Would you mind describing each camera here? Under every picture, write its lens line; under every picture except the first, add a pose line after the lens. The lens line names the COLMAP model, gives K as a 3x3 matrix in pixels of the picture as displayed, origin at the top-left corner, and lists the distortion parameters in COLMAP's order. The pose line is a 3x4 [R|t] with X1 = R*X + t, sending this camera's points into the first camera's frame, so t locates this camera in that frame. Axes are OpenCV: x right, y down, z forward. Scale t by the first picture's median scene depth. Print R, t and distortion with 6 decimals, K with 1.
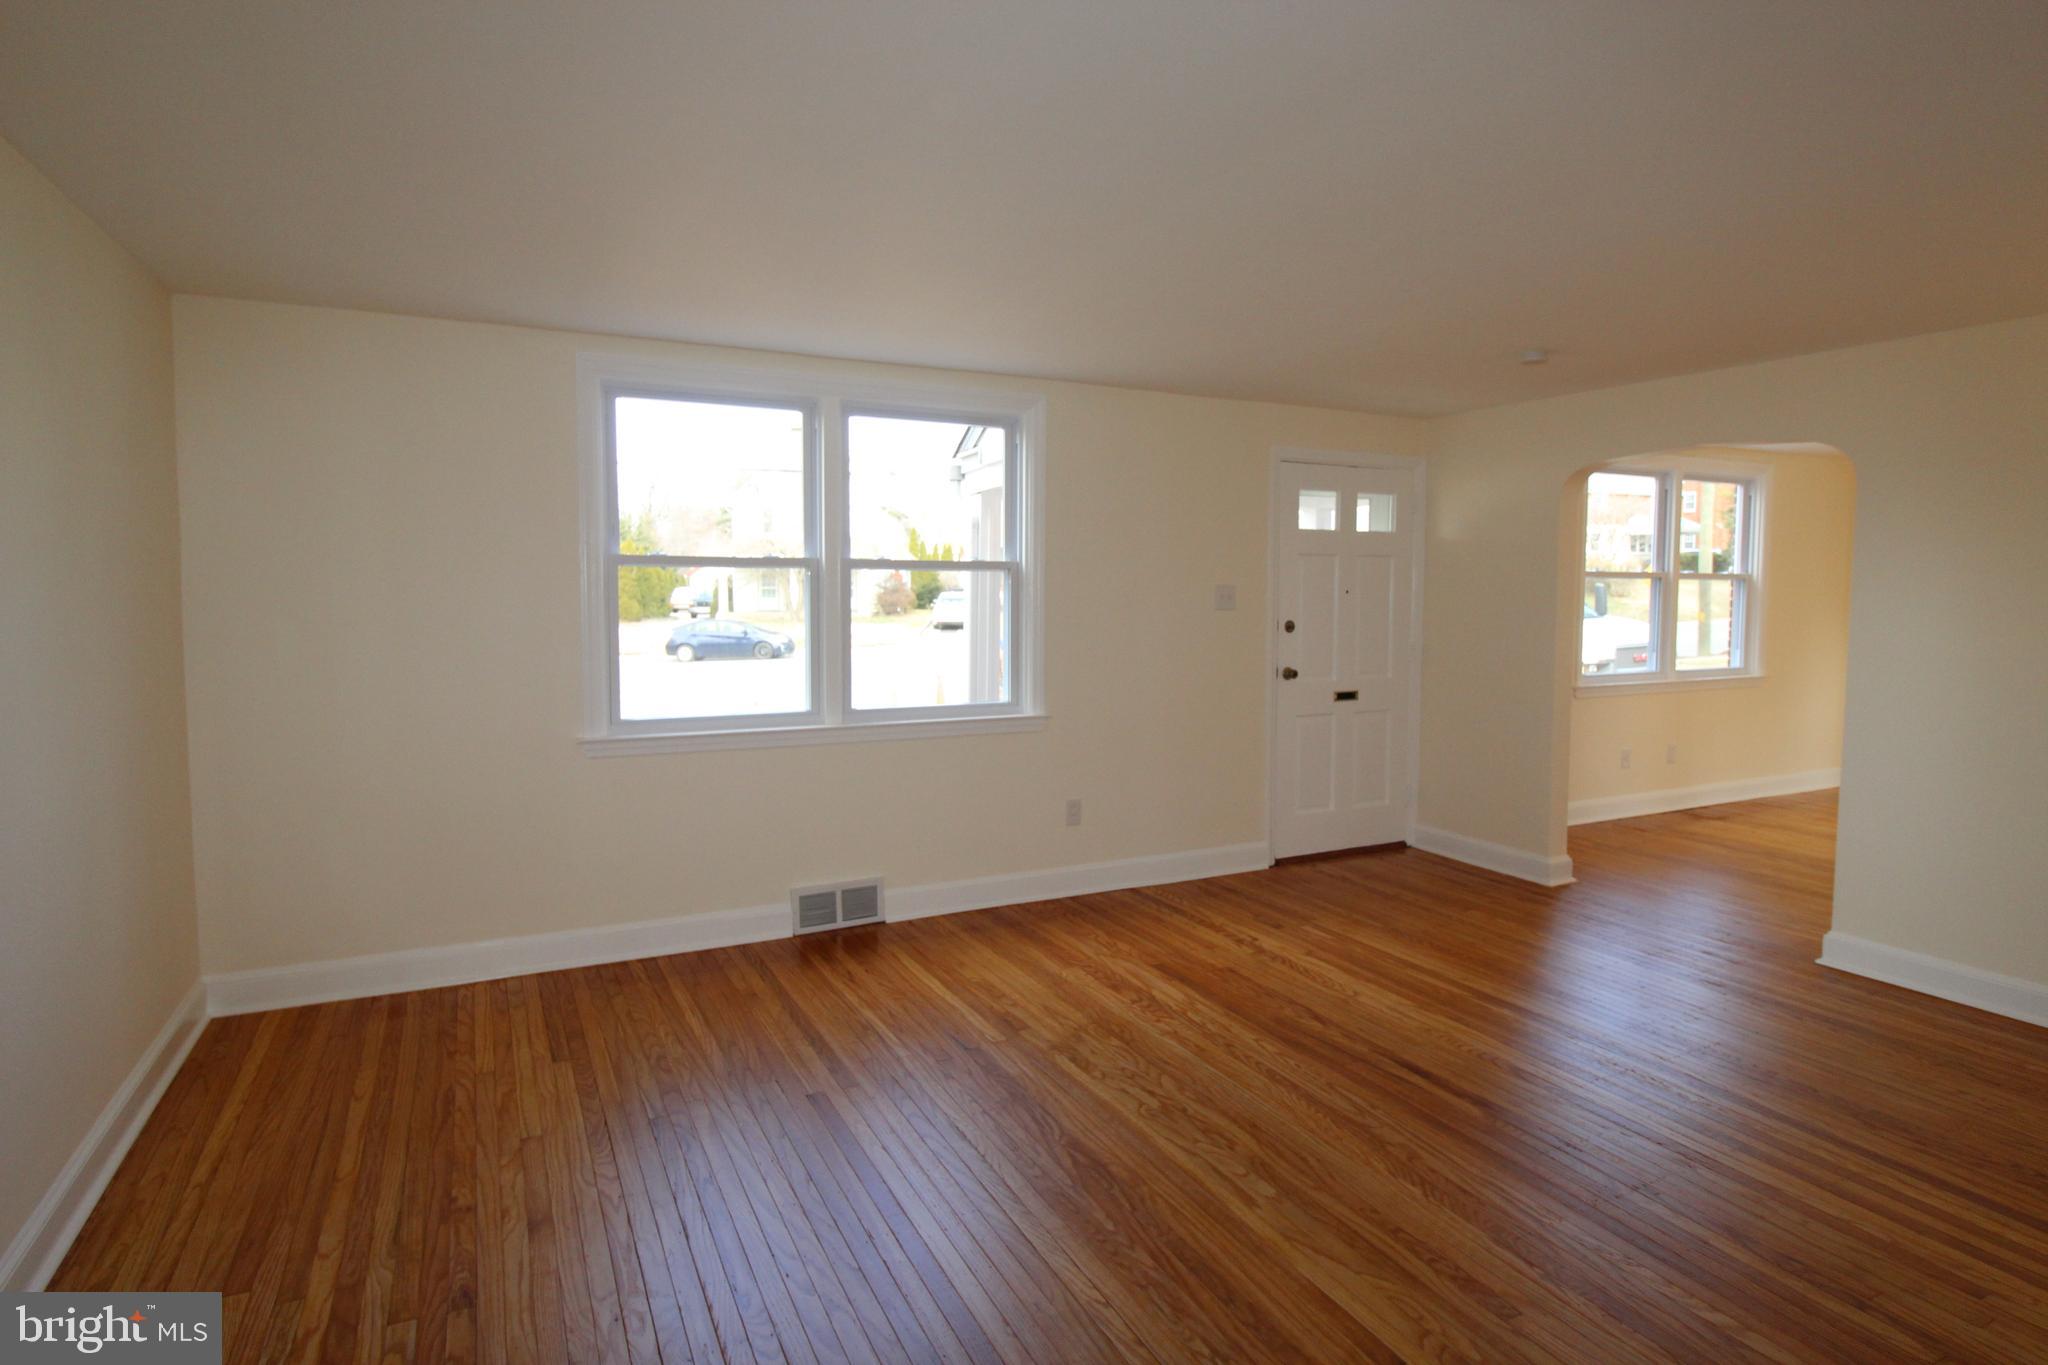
lens RADIAL K [[1082.7, 0, 1021.5], [0, 1082.7, 651.5], [0, 0, 1]] dist [0.012394, -0.019195]
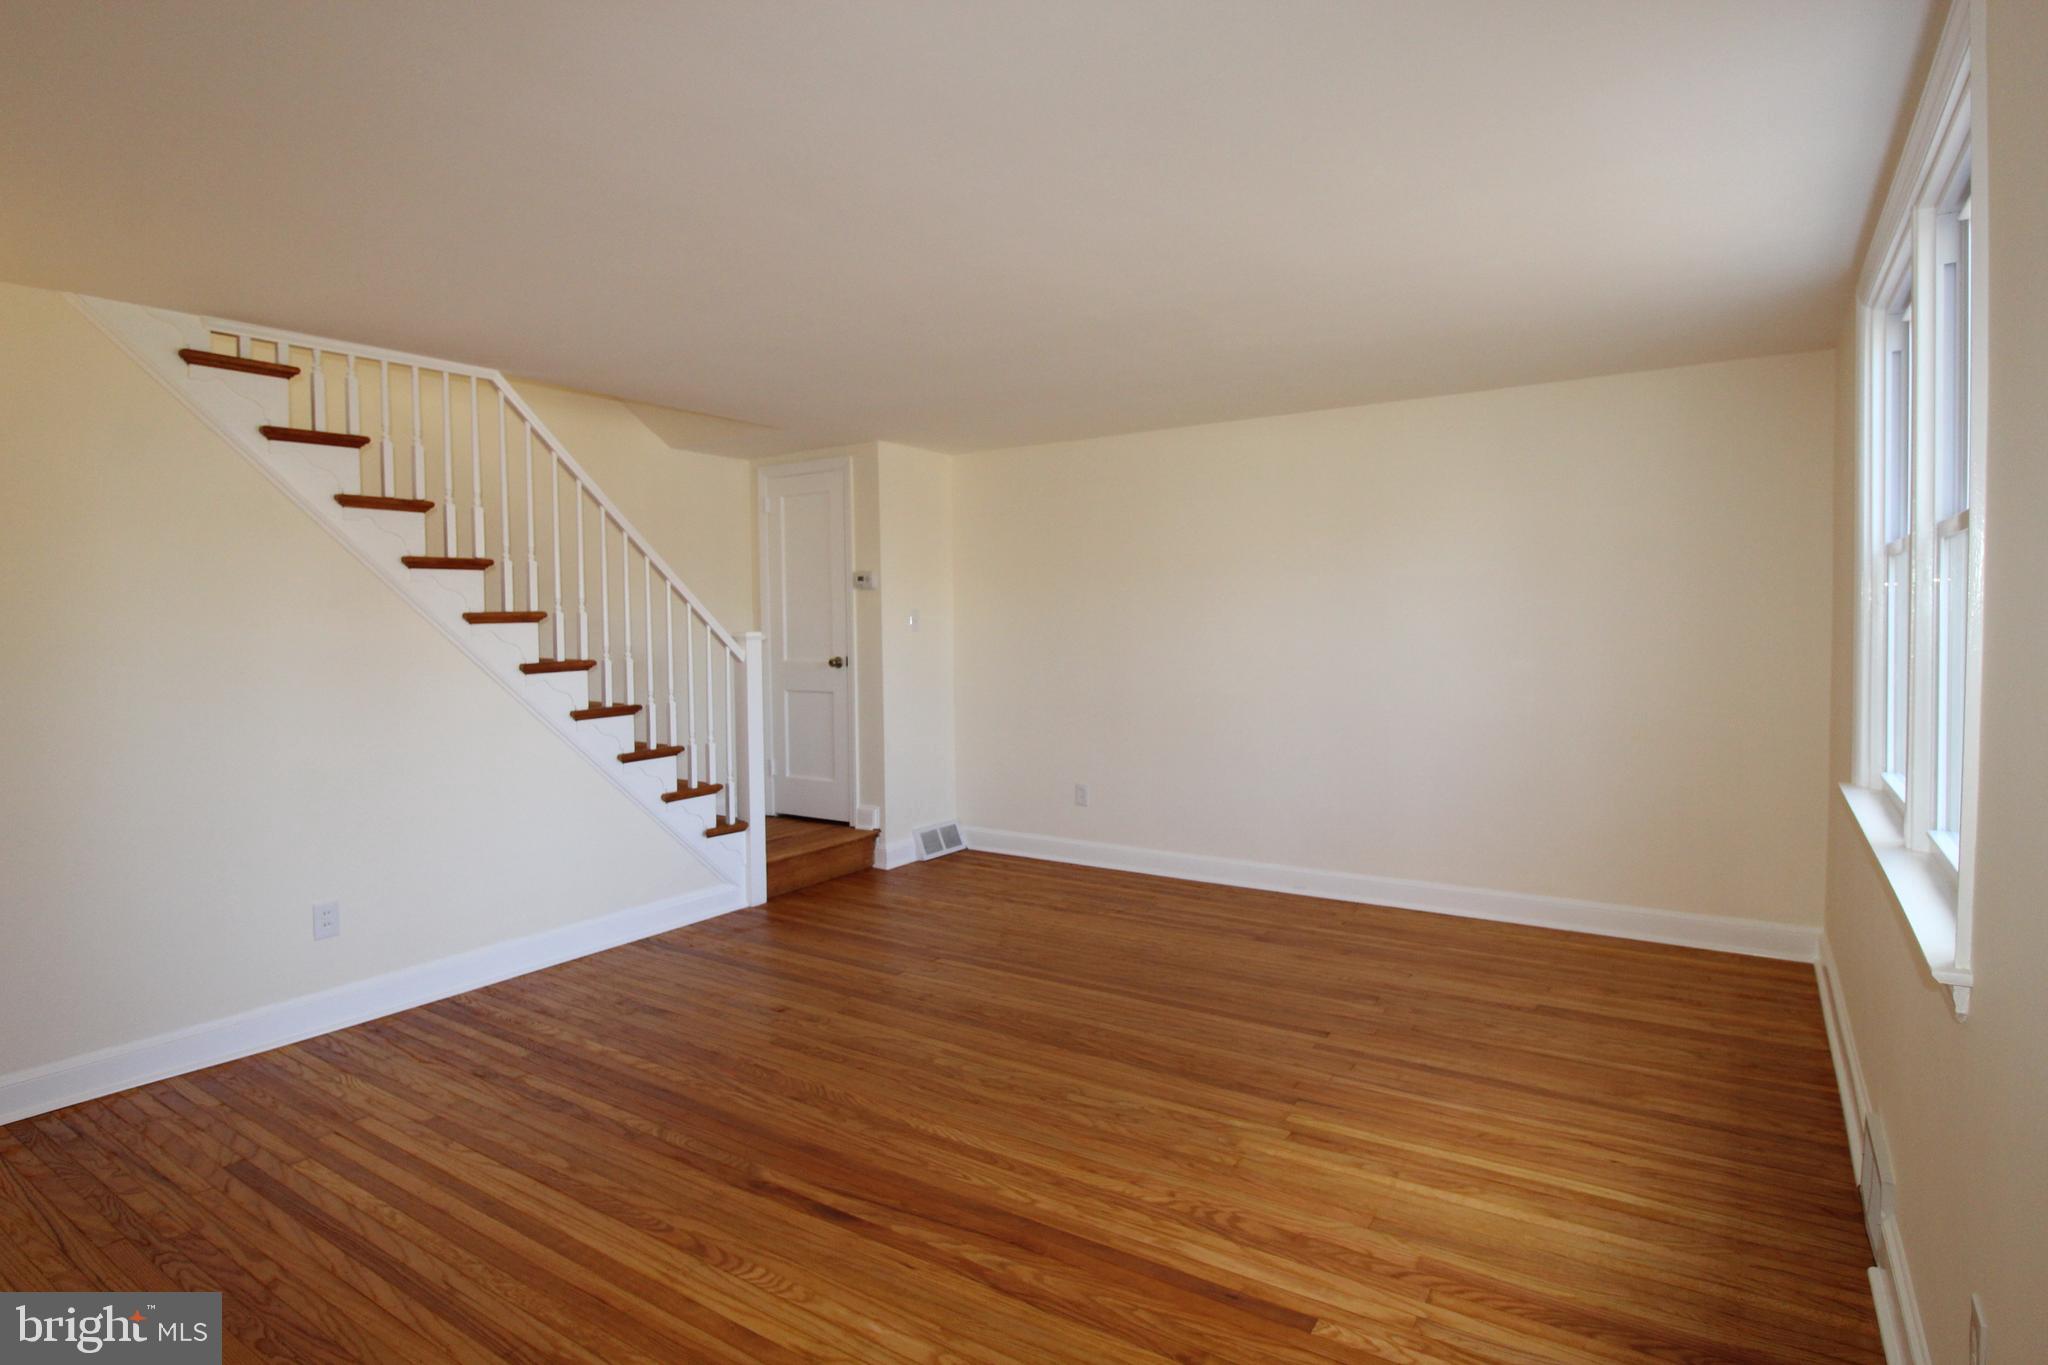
lens RADIAL K [[1082.7, 0, 1021.5], [0, 1082.7, 651.5], [0, 0, 1]] dist [0.012394, -0.019195]
pose [[-0.868661, 0.022566, -0.494893, 0.576145], [-0.019705, 0.996598, 0.080028, -0.074367], [0.495015, 0.079269, -0.865261, 1.590539]]
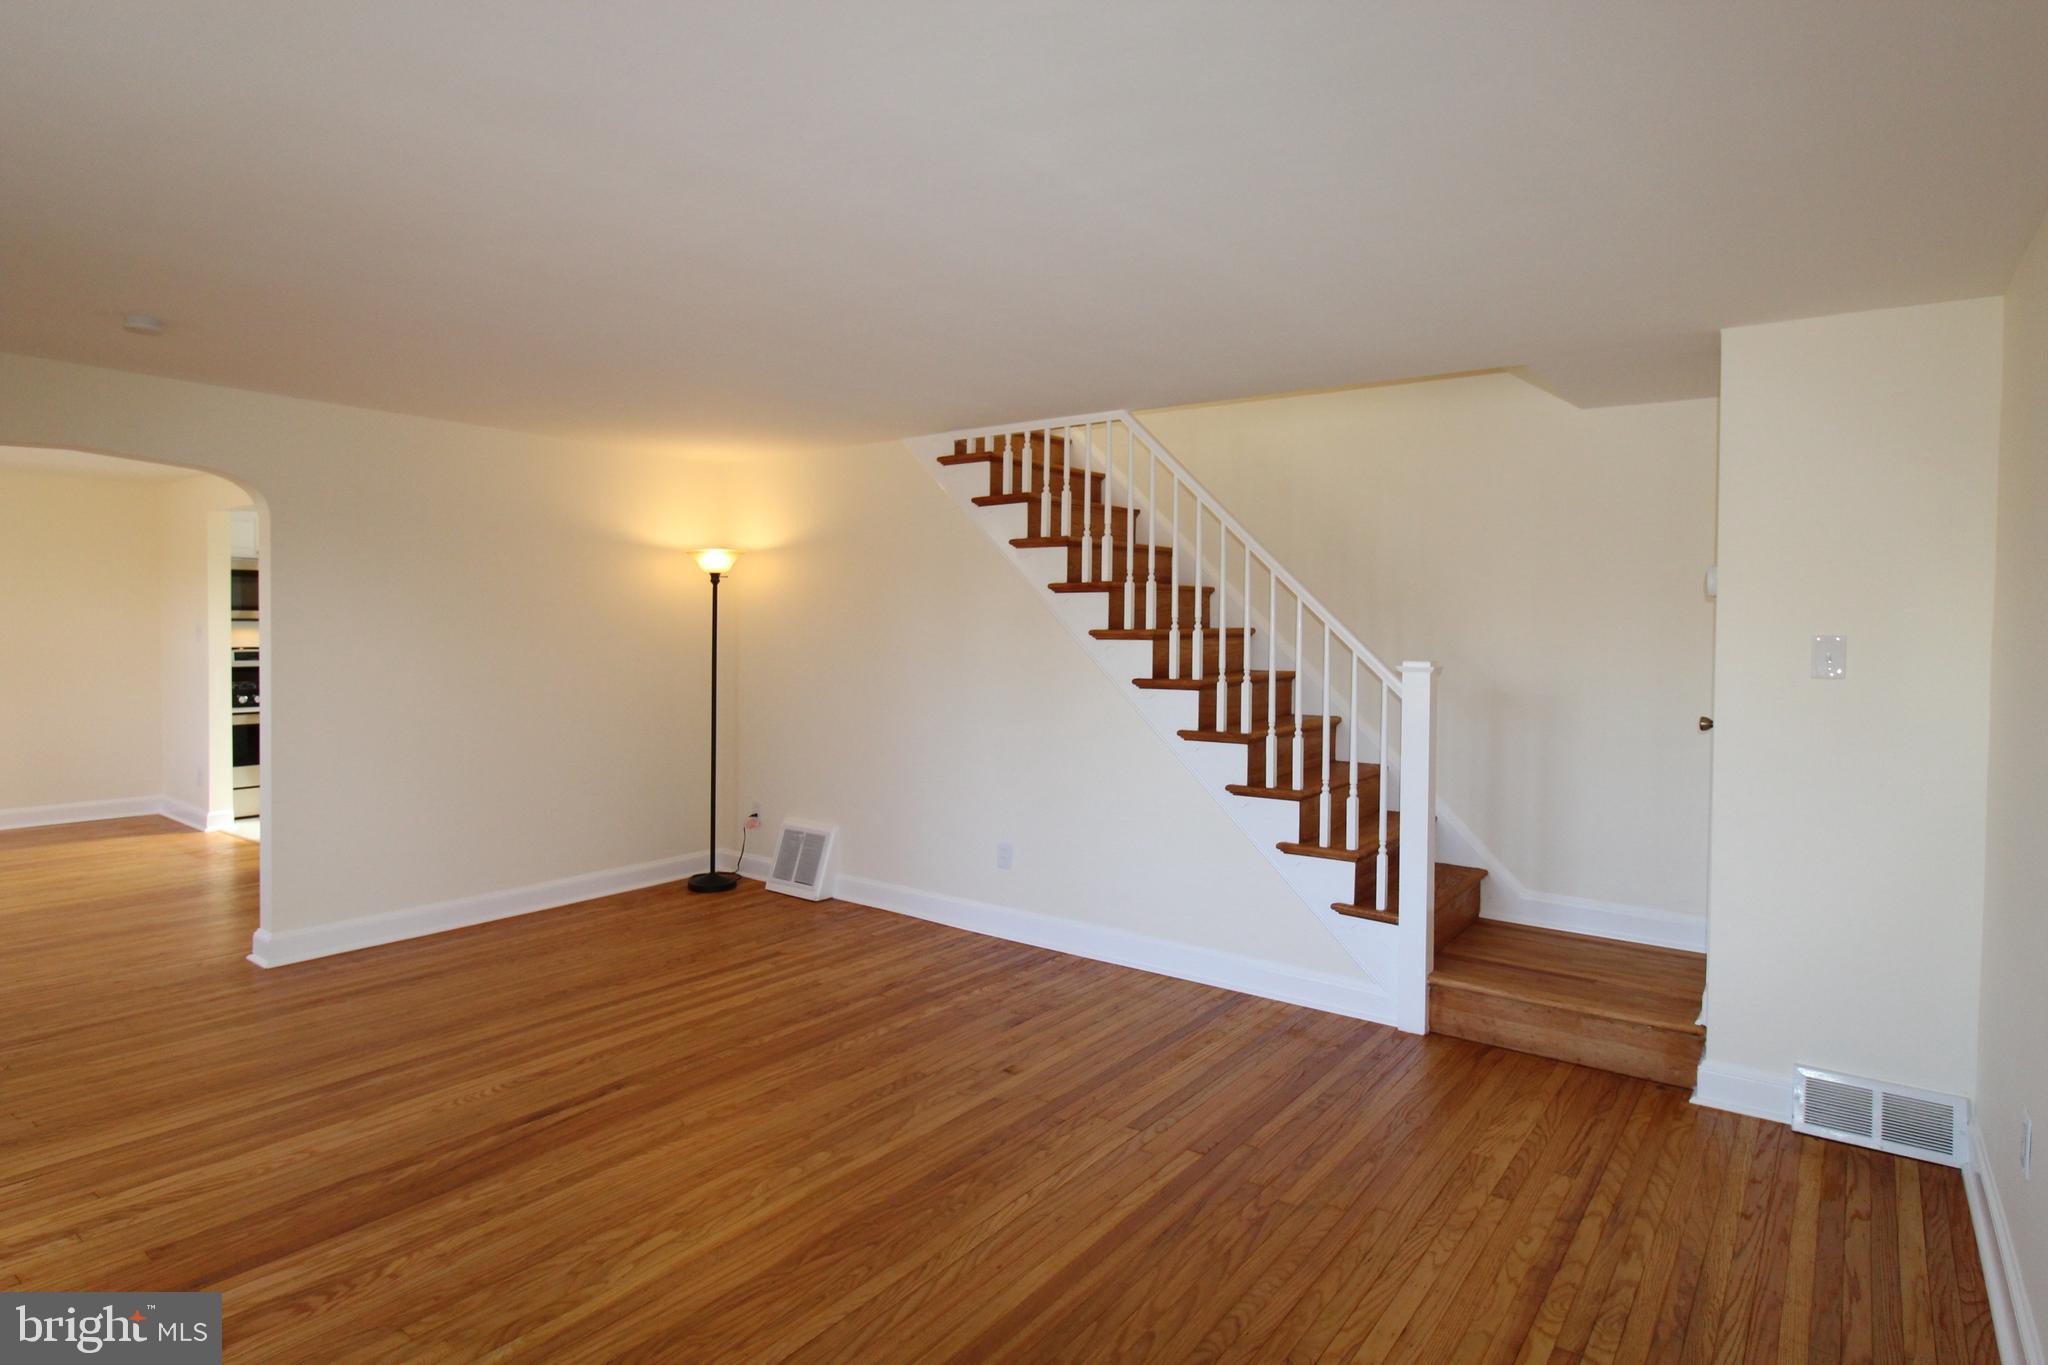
lens RADIAL K [[1082.7, 0, 1021.5], [0, 1082.7, 651.5], [0, 0, 1]] dist [0.012394, -0.019195]
pose [[-0.454011, -0.029600, 0.890504, -0.638330], [0.039765, 0.997779, 0.053439, -0.058411], [-0.890108, 0.059673, -0.451826, 0.964033]]
